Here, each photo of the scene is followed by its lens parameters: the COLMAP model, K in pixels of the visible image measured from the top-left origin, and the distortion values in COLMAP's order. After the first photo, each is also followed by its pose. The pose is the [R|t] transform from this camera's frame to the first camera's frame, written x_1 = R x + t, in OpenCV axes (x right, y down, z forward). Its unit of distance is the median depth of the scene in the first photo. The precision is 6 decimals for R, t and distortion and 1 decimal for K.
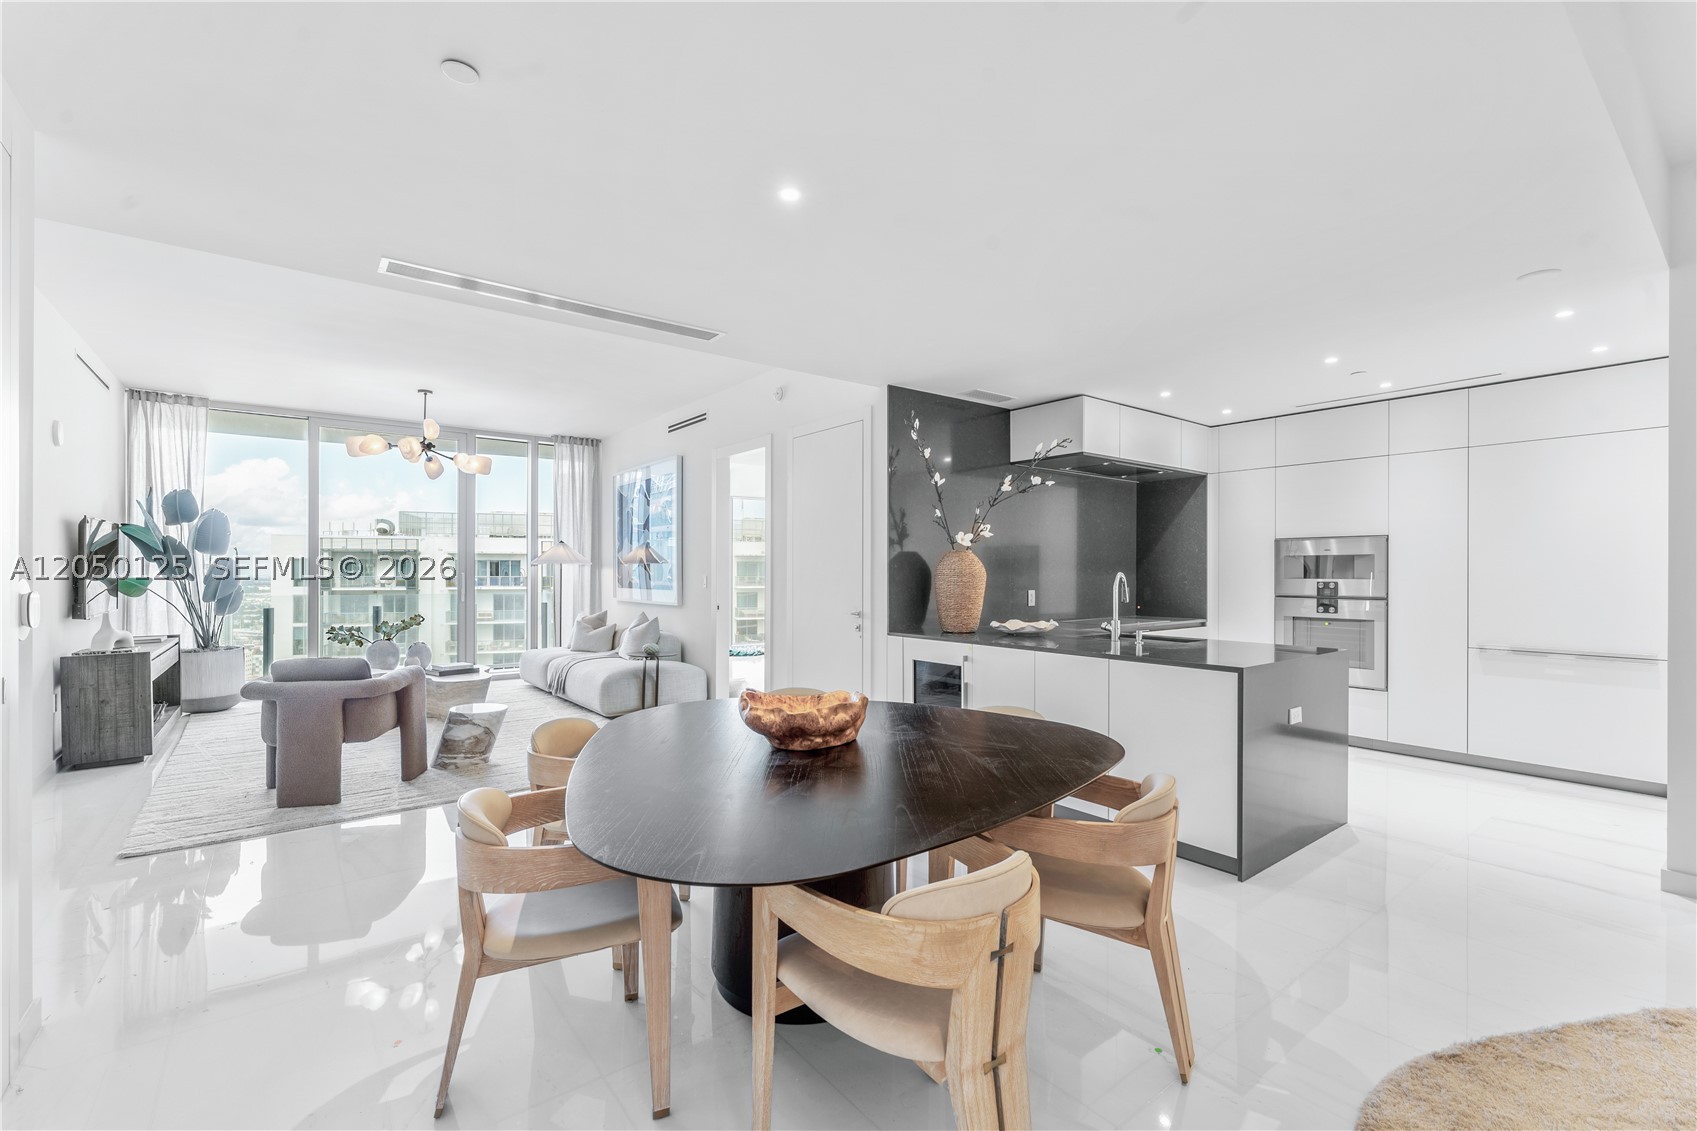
lens RADIAL K [[730.0, 0, 844.5], [0, 730.0, 572.6], [0, 0, 1]] dist [-0.003164, -0.000241]
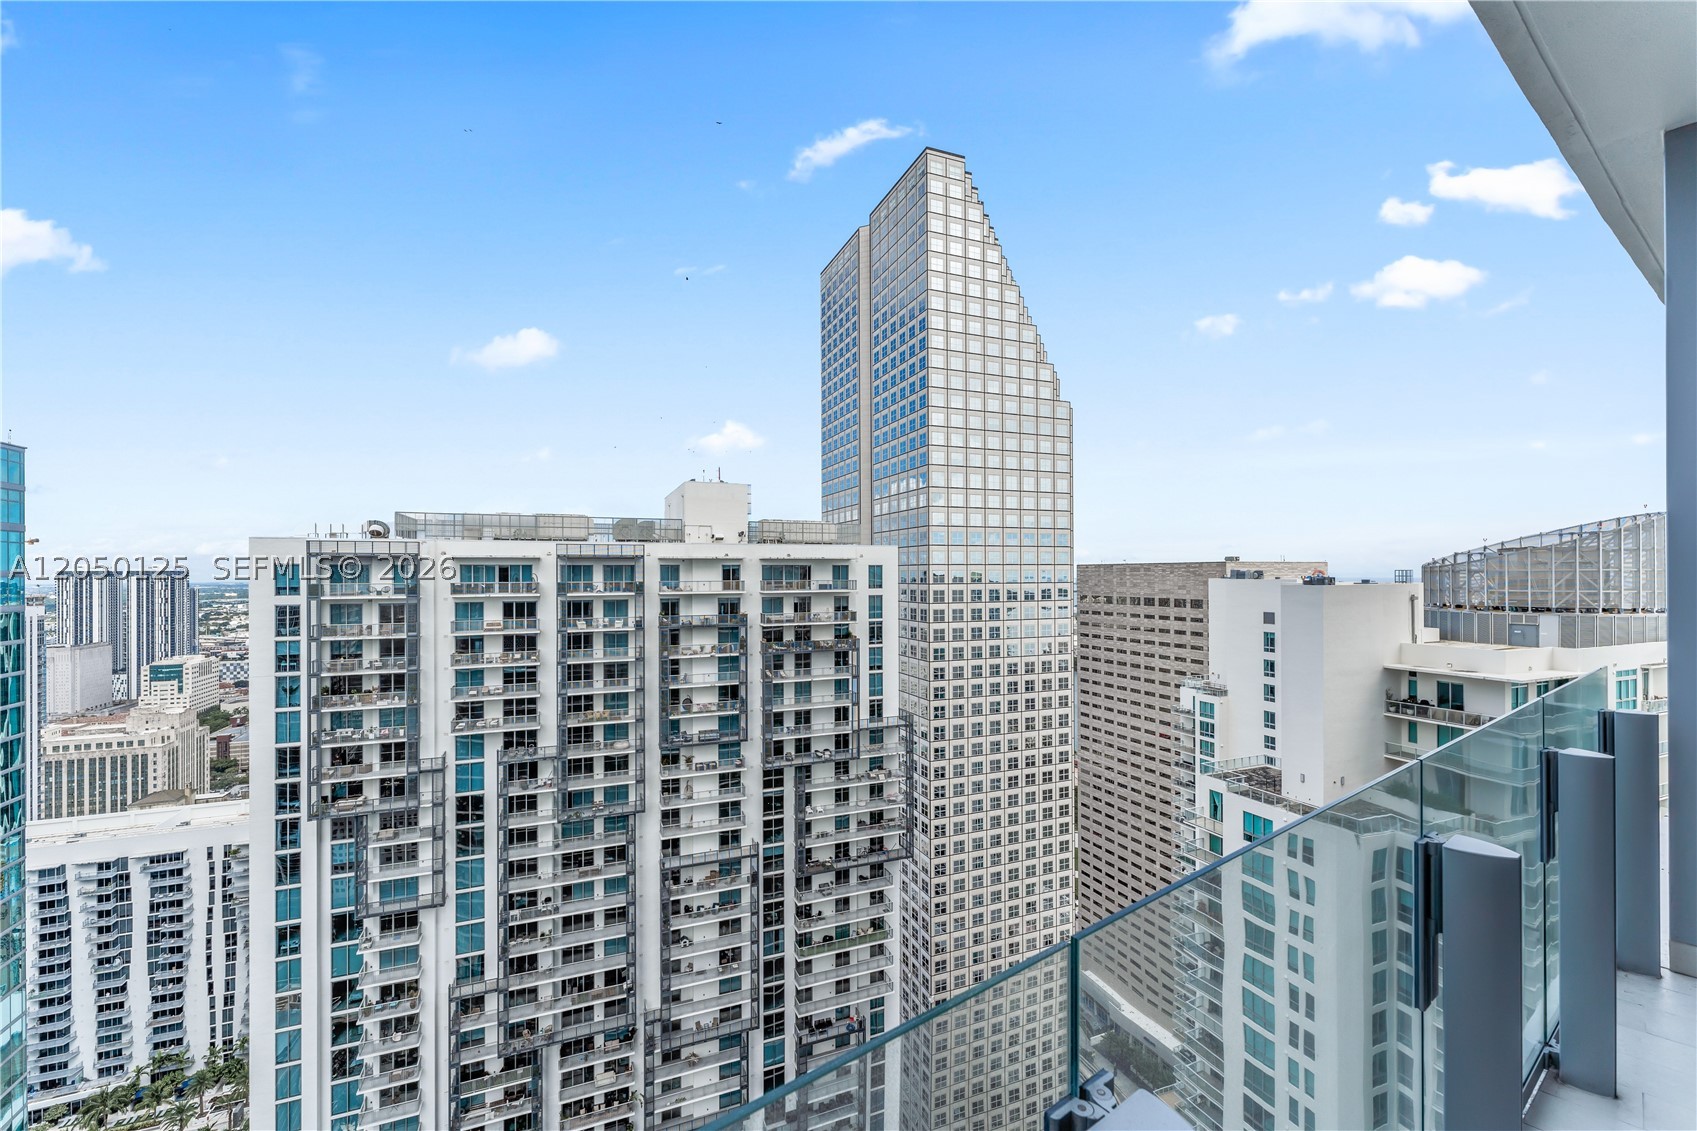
lens RADIAL K [[682.7, 0, 843.9], [0, 682.7, 573.5], [0, 0, 1]] dist [0.001030, -0.000341]
pose [[0.998238, -0.006648, 0.058962, -0.984238], [0.006768, 0.999975, -0.001835, -0.014272], [-0.058948, 0.002230, 0.998259, 1.105245]]
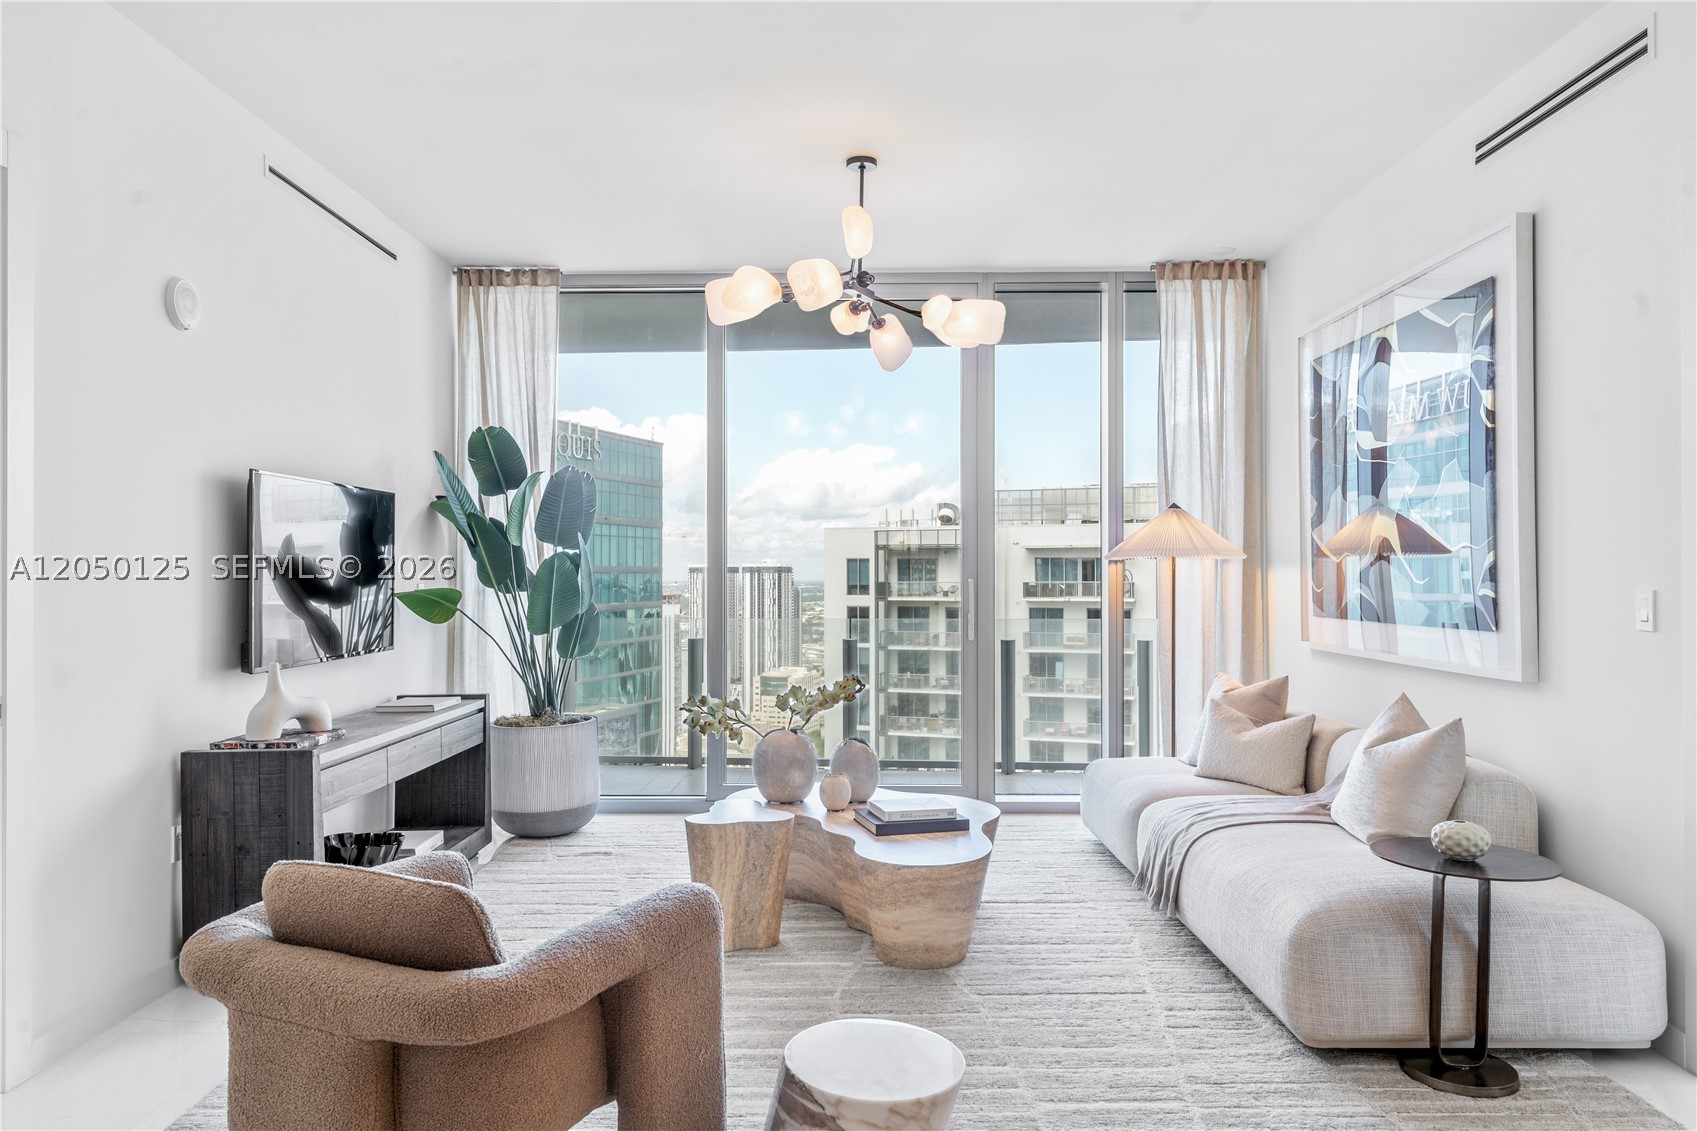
lens RADIAL K [[1137.8, 0, 836.0], [0, 1137.8, 565.1], [0, 0, 1]] dist [0.000179, -0.003276]
pose [[0.784051, -0.008231, -0.620642, -0.152754], [0.002498, 0.999946, -0.010106, -0.001764], [0.620692, 0.006374, 0.784029, 0.417027]]
